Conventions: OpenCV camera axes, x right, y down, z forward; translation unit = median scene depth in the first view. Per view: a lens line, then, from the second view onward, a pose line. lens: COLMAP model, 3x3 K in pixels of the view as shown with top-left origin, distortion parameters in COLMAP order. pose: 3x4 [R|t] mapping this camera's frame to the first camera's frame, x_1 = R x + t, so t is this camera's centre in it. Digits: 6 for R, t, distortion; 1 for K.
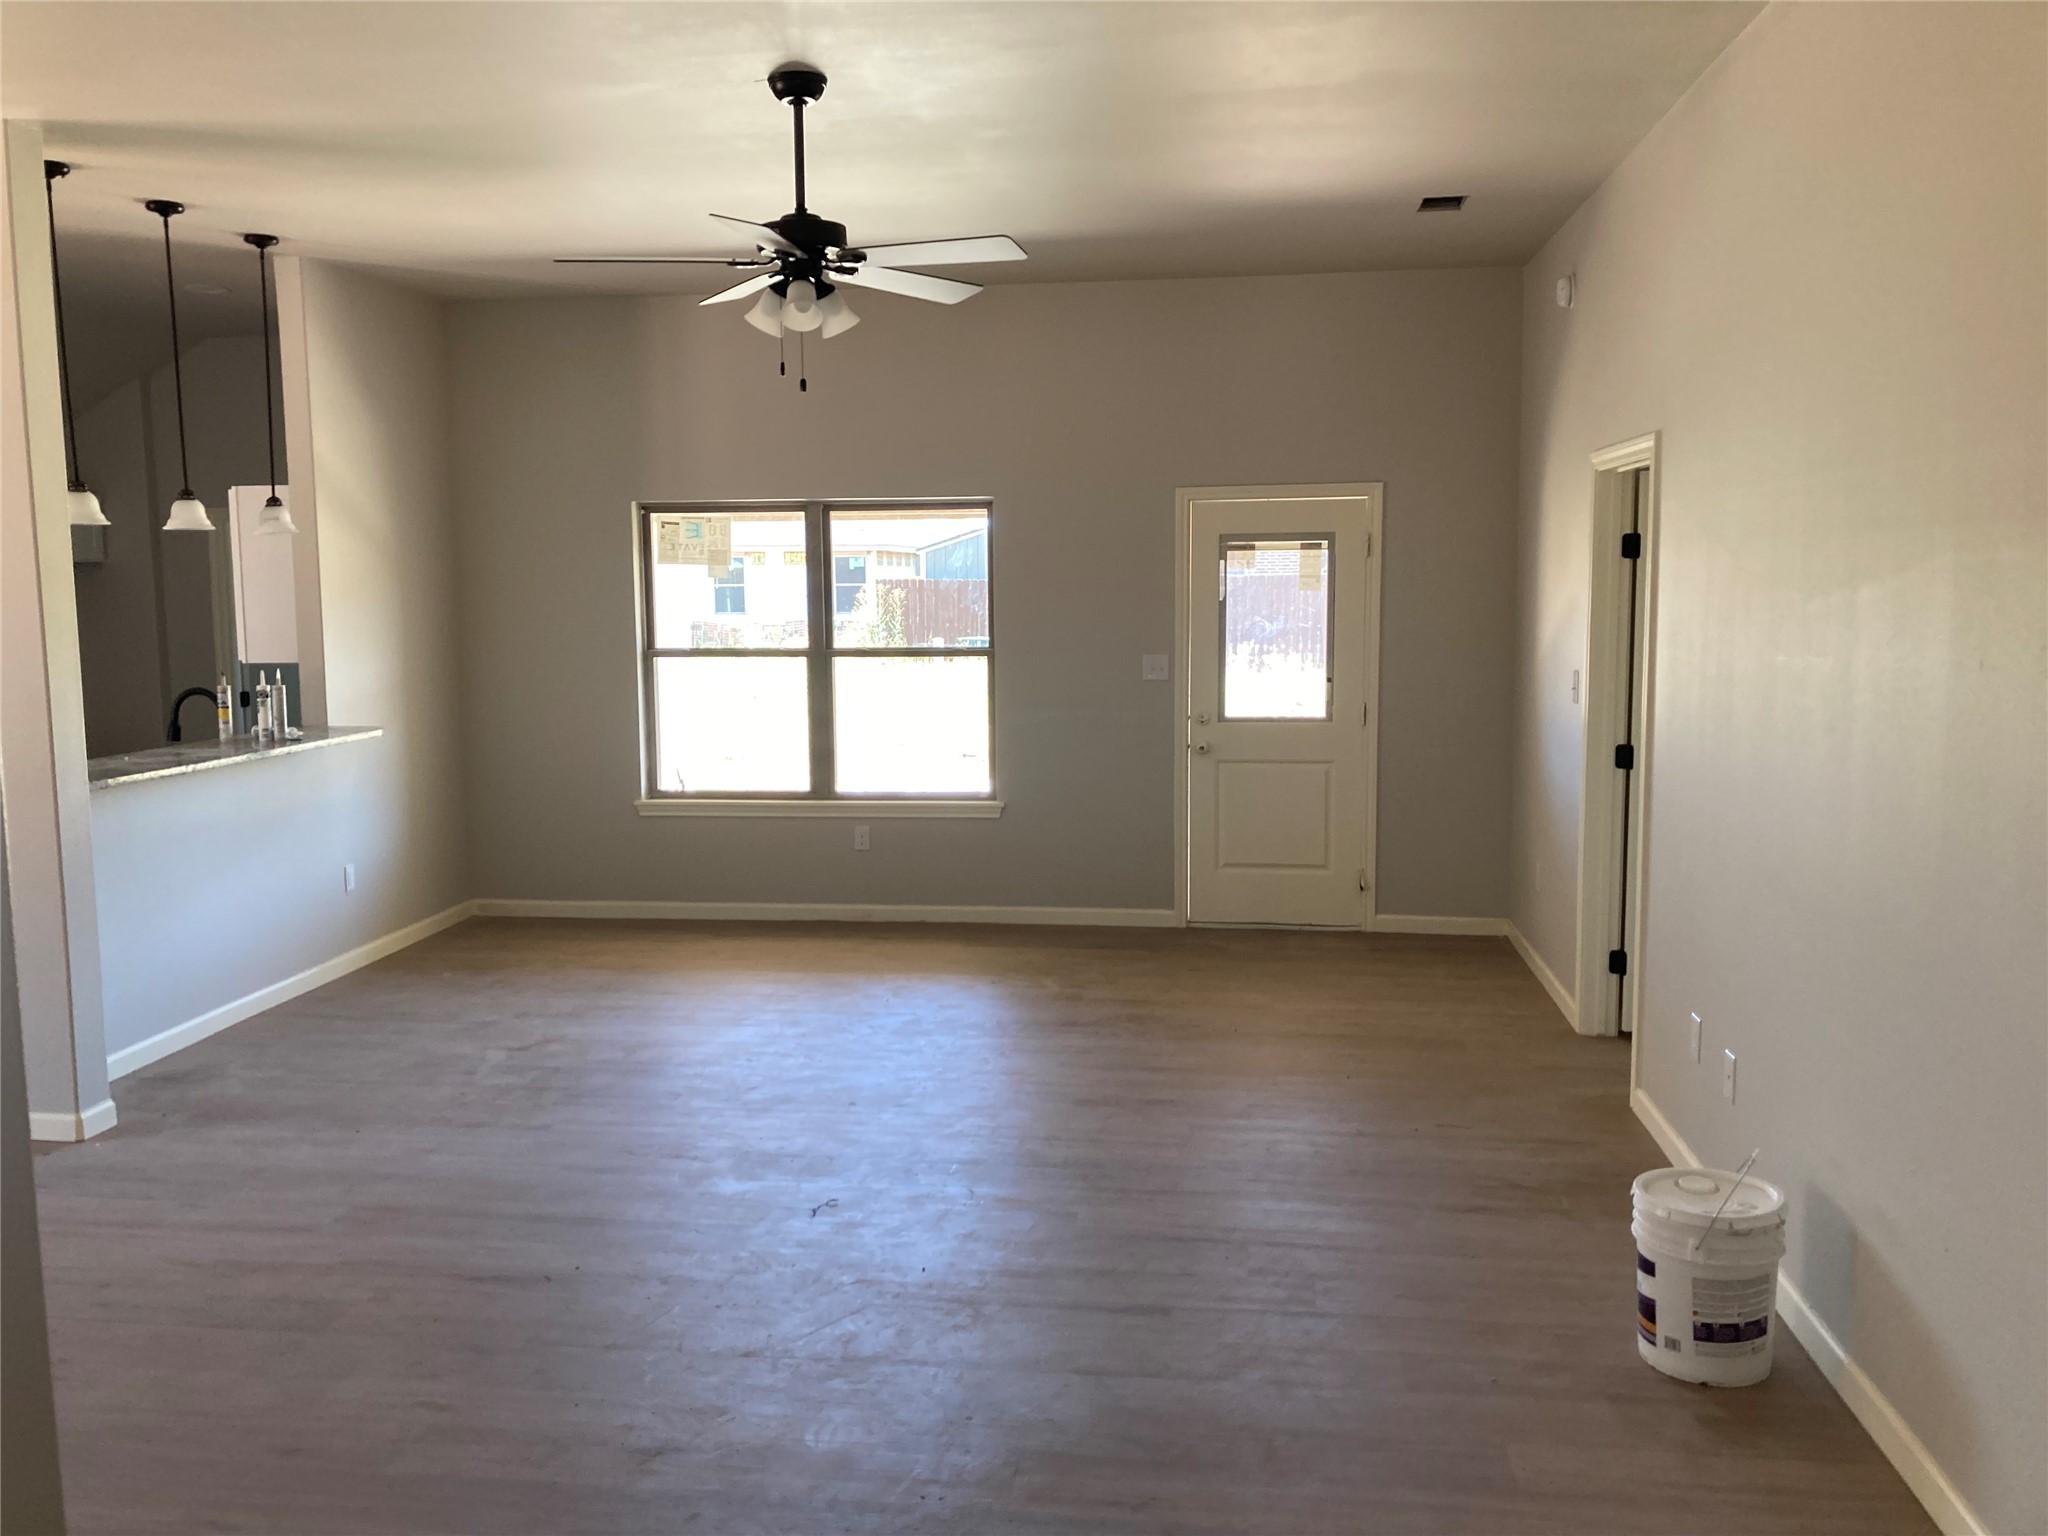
lens RADIAL K [[1646.8, 0, 1024.0], [0, 1646.8, 768.0], [0, 0, 1]] dist [-0.000577, -0.004635]
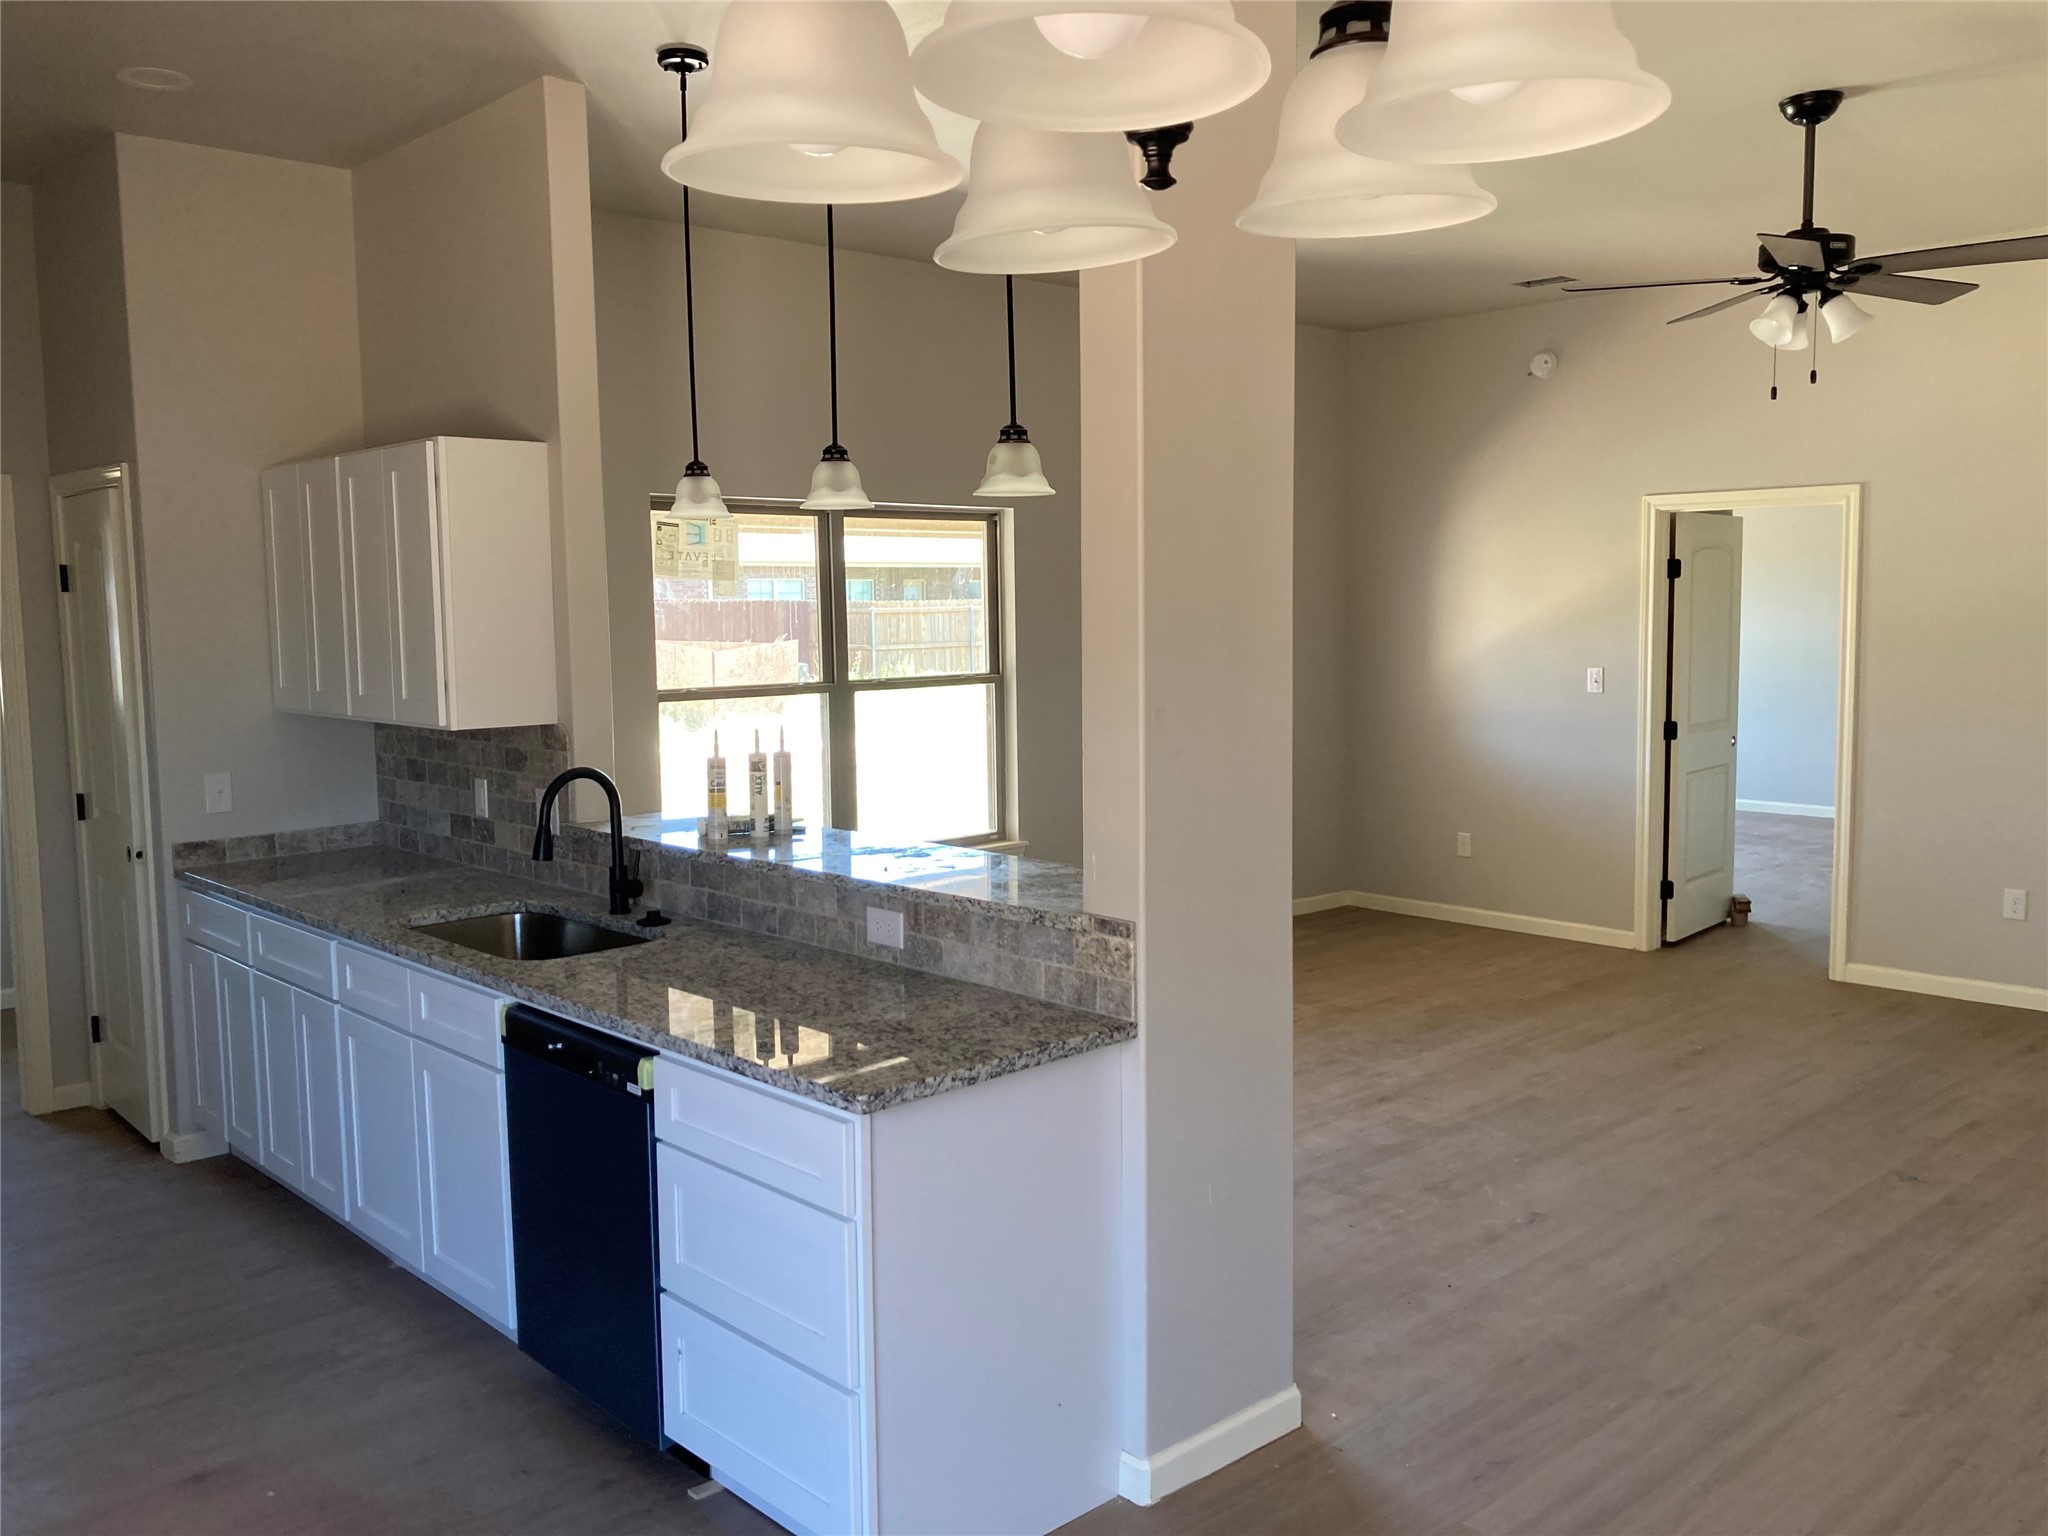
lens RADIAL K [[1656.7, 0, 1024.0], [0, 1656.7, 768.0], [0, 0, 1]] dist [0.119434, -0.274439]
pose [[0.640901, -0.075013, 0.763949, -0.752809], [0.094831, 0.995327, 0.018175, -0.038525], [-0.761743, 0.060797, 0.645020, 0.419416]]
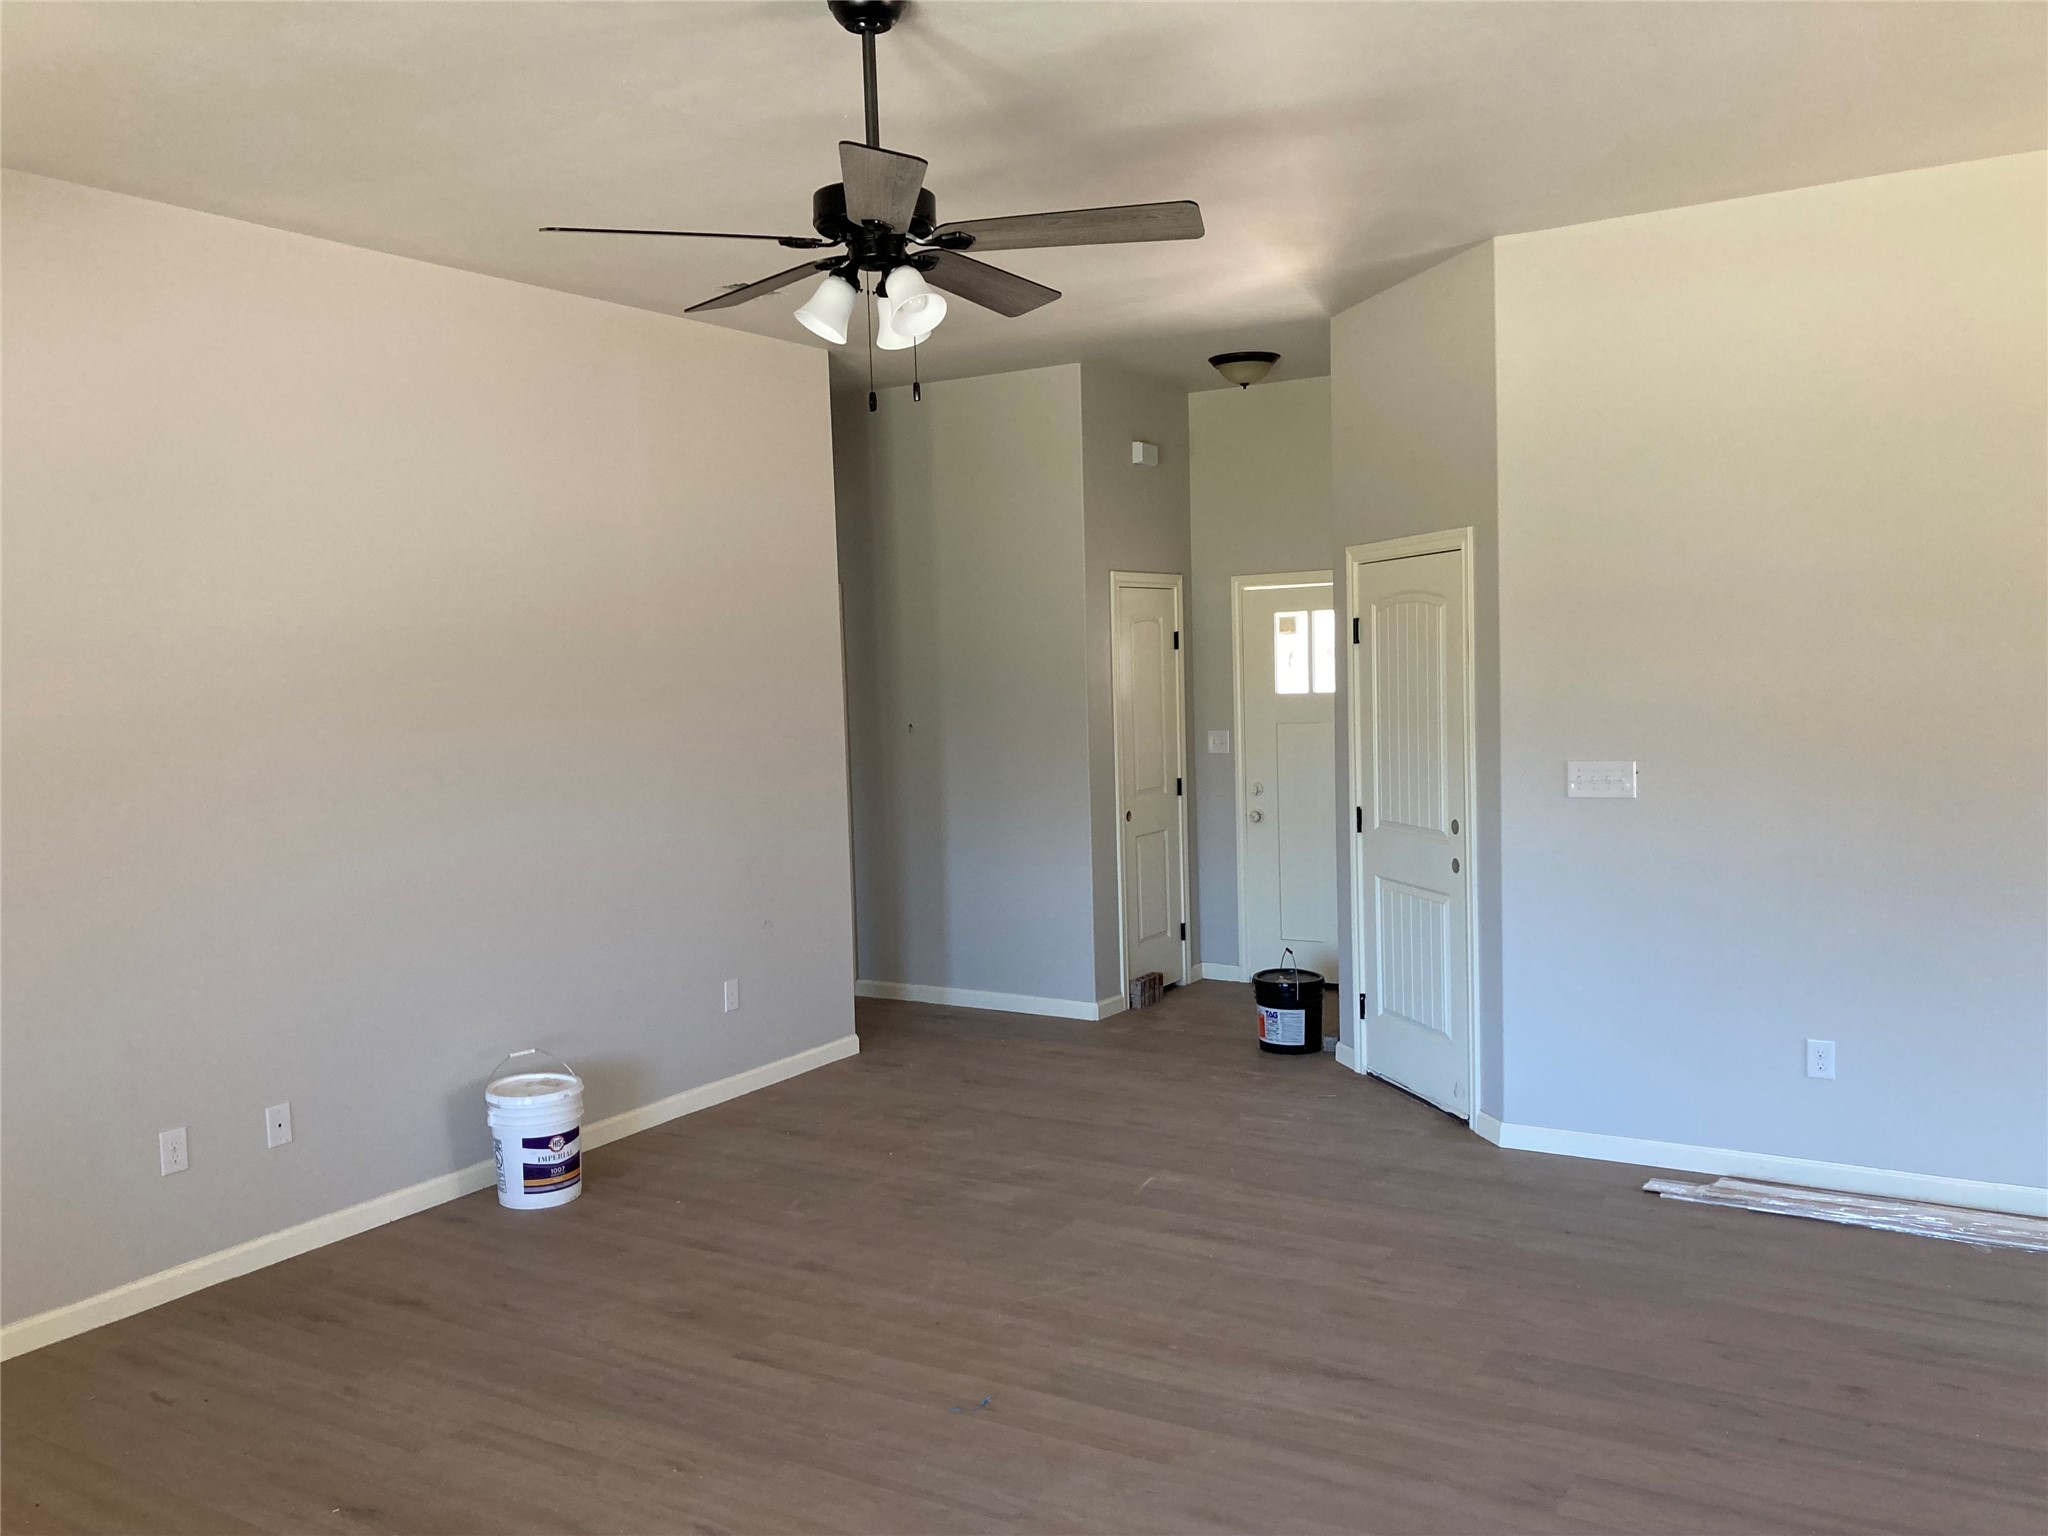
lens RADIAL K [[1656.7, 0, 1024.0], [0, 1656.7, 768.0], [0, 0, 1]] dist [0.119434, -0.274439]
pose [[-0.905501, 0.010172, 0.424223, -0.304650], [0.088795, 0.982123, 0.165983, -0.118972], [-0.414951, 0.187967, -0.890216, 0.996112]]
